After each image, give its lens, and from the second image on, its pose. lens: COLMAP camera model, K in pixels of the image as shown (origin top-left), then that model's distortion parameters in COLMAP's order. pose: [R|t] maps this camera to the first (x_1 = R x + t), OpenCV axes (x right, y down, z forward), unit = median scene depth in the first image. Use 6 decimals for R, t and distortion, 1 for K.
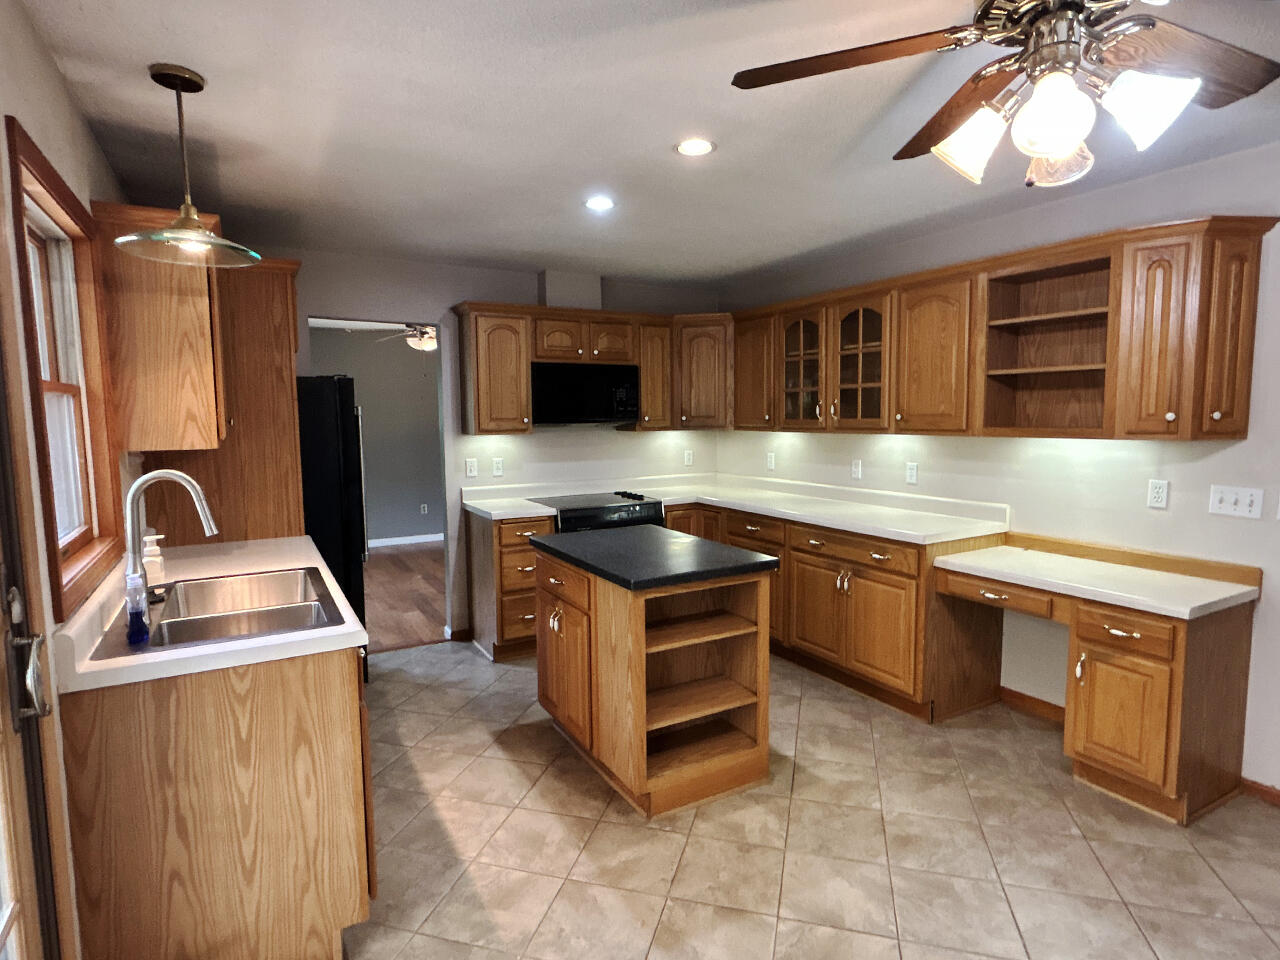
lens RADIAL K [[692.2, 0, 646.1], [0, 692.2, 479.6], [0, 0, 1]] dist [-0.002036, -0.000758]
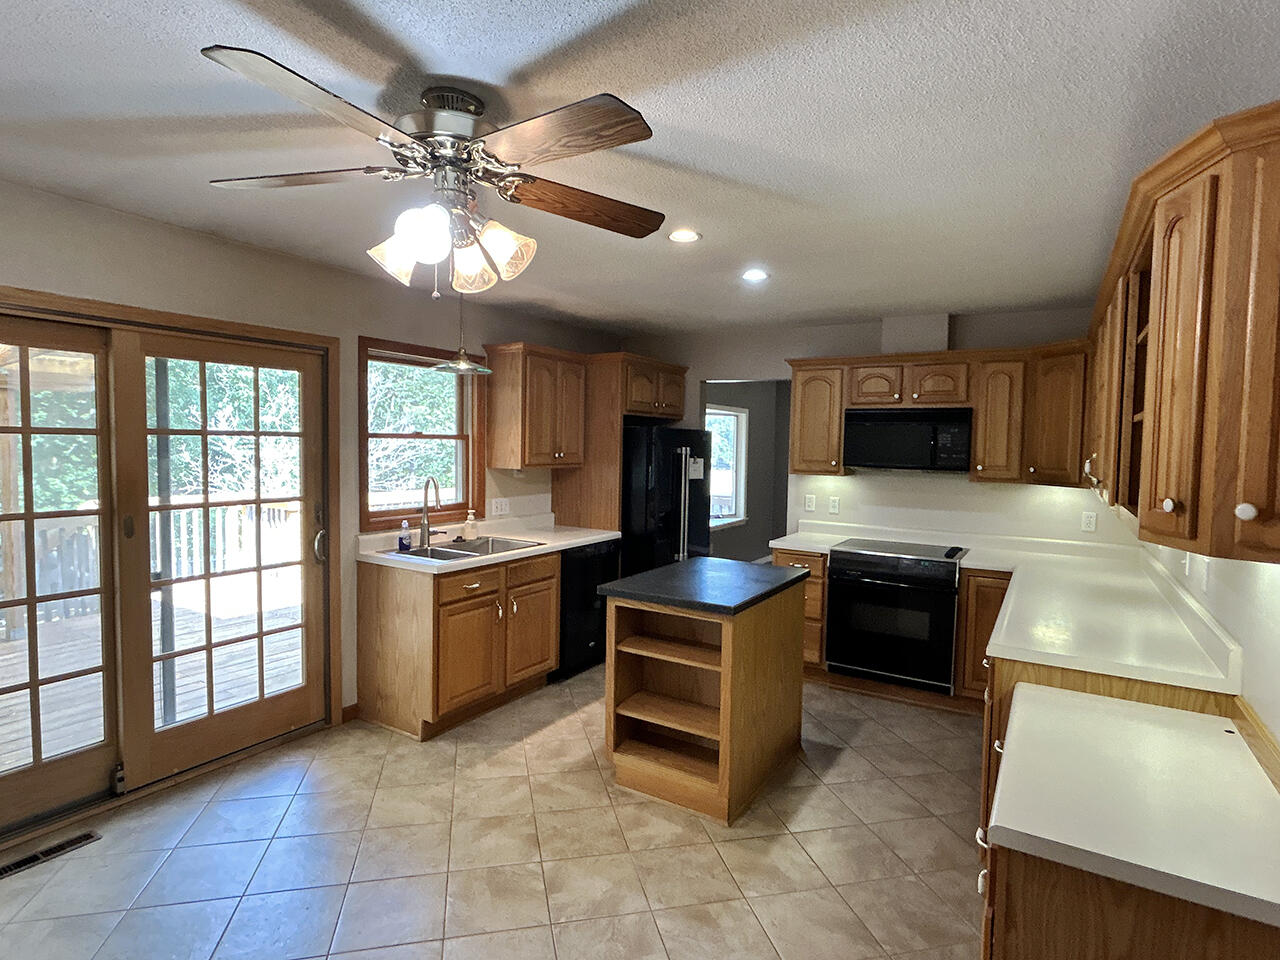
lens RADIAL K [[692.2, 0, 649.3], [0, 692.2, 480.1], [0, 0, 1]] dist [-0.002036, -0.000758]
pose [[0.477356, 0.065468, -0.876268, 1.065127], [-0.107373, 0.994094, 0.015778, -0.077207], [0.872125, 0.086555, 0.481566, 0.401726]]
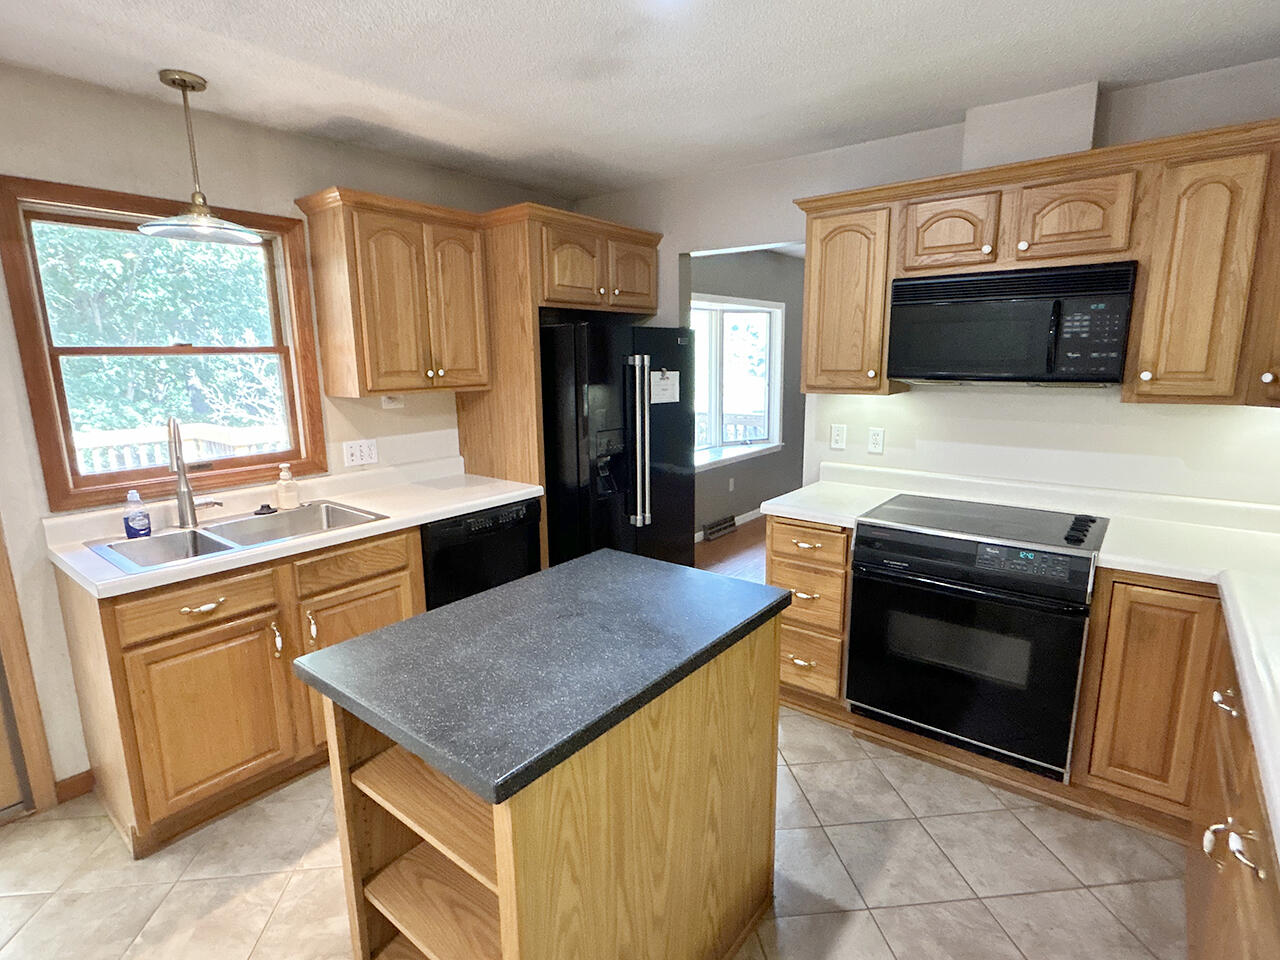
lens RADIAL K [[653.4, 0, 648.9], [0, 653.4, 482.5], [0, 0, 1]] dist [-0.004194, 0.001708]
pose [[0.364473, 0.183972, -0.912860, 0.545437], [-0.080194, 0.982850, 0.166059, -0.119391], [0.927755, 0.012682, 0.372975, 0.987142]]
